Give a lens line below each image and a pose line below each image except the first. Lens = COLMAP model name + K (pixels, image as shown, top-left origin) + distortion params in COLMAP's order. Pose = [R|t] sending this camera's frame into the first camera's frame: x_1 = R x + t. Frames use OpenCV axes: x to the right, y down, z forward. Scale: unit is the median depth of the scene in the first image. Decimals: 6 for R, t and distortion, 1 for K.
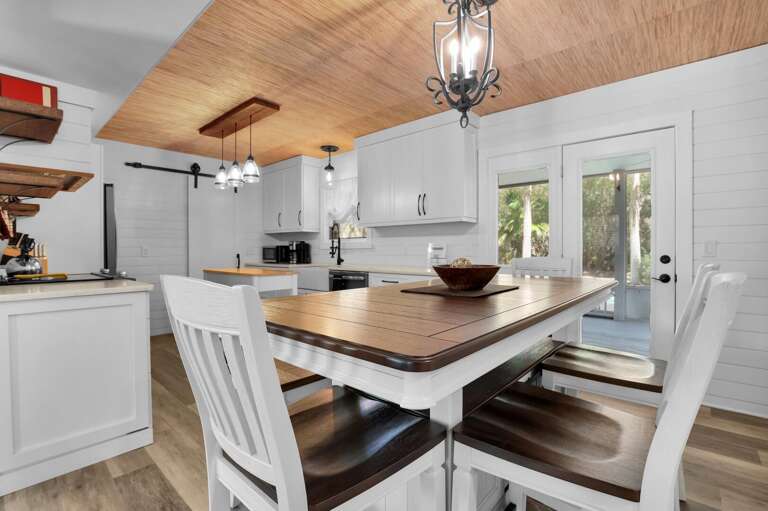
lens RADIAL K [[361.2, 0, 383.5], [0, 361.2, 252.2], [0, 0, 1]] dist [-0.024790, 0.000287]
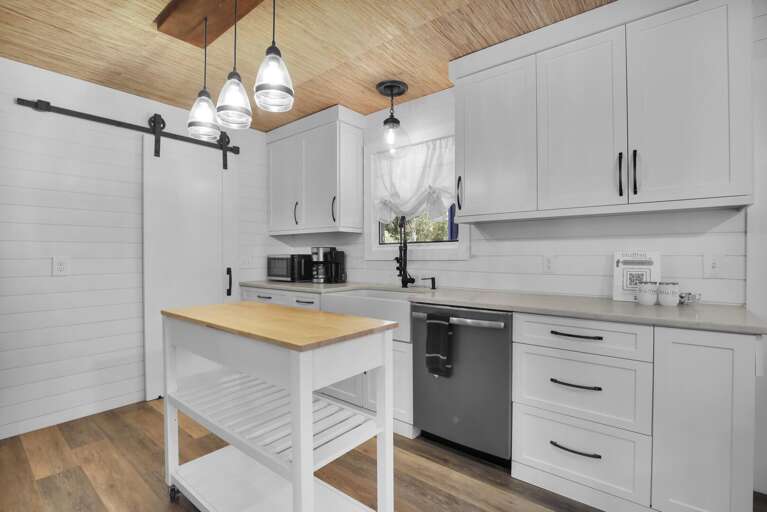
lens RADIAL K [[360.8, 0, 384.9], [0, 360.8, 255.9], [0, 0, 1]] dist [-0.024790, 0.000287]
pose [[0.998880, -0.001226, 0.047294, -0.177674], [0.001519, 0.999980, -0.006175, -0.012853], [-0.047286, 0.006240, 0.998862, 0.396364]]
